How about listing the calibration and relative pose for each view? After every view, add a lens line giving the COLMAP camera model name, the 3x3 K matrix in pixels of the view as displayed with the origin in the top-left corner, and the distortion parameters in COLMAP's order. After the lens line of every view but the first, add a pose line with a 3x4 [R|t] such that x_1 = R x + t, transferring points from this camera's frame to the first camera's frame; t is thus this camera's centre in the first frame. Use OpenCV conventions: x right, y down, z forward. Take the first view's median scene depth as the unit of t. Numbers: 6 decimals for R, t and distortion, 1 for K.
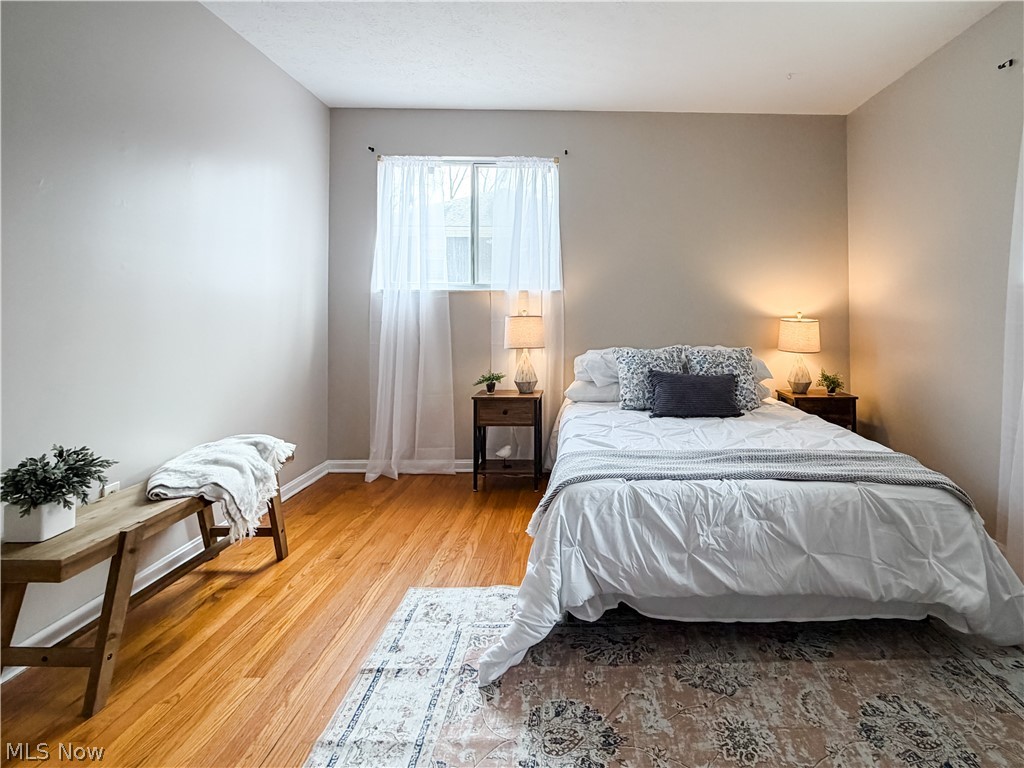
lens RADIAL K [[533.7, 0, 512.0], [0, 533.7, 344.7], [0, 0, 1]] dist [-0.002878, 0.000659]
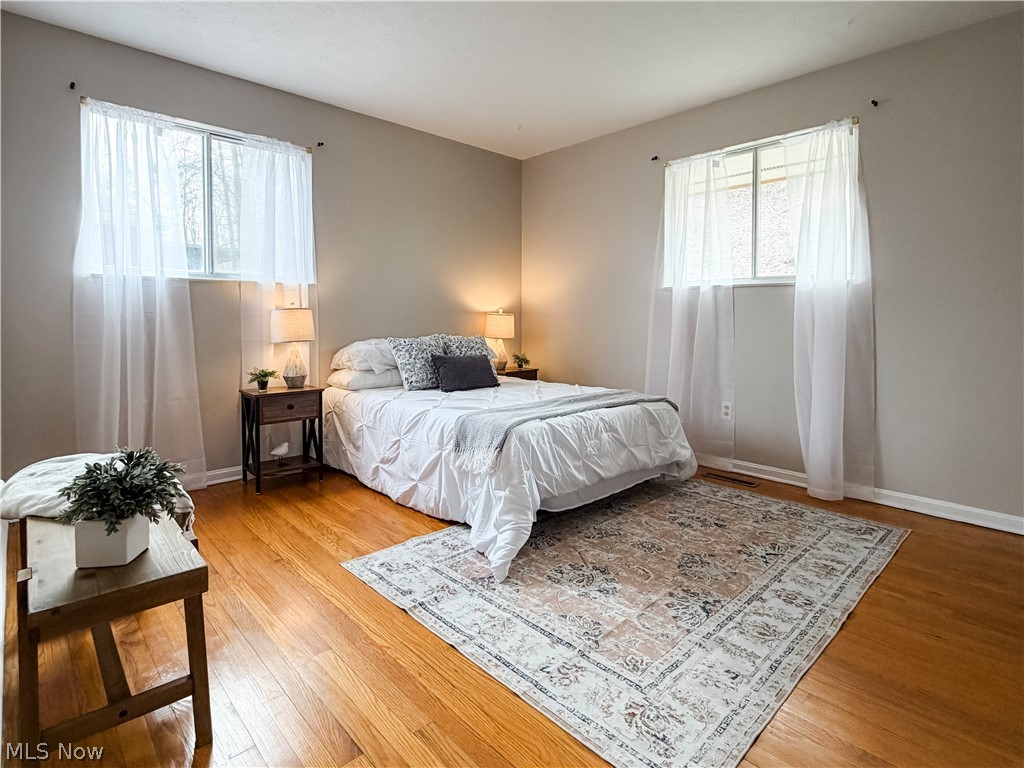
lens RADIAL K [[523.8, 0, 512.0], [0, 523.8, 384.0], [0, 0, 1]] dist [-0.001601, 0.000132]
pose [[0.746066, -0.086798, 0.660191, -0.380350], [0.040385, 0.995541, 0.085249, 0.020843], [-0.664646, -0.036939, 0.746245, 0.016556]]
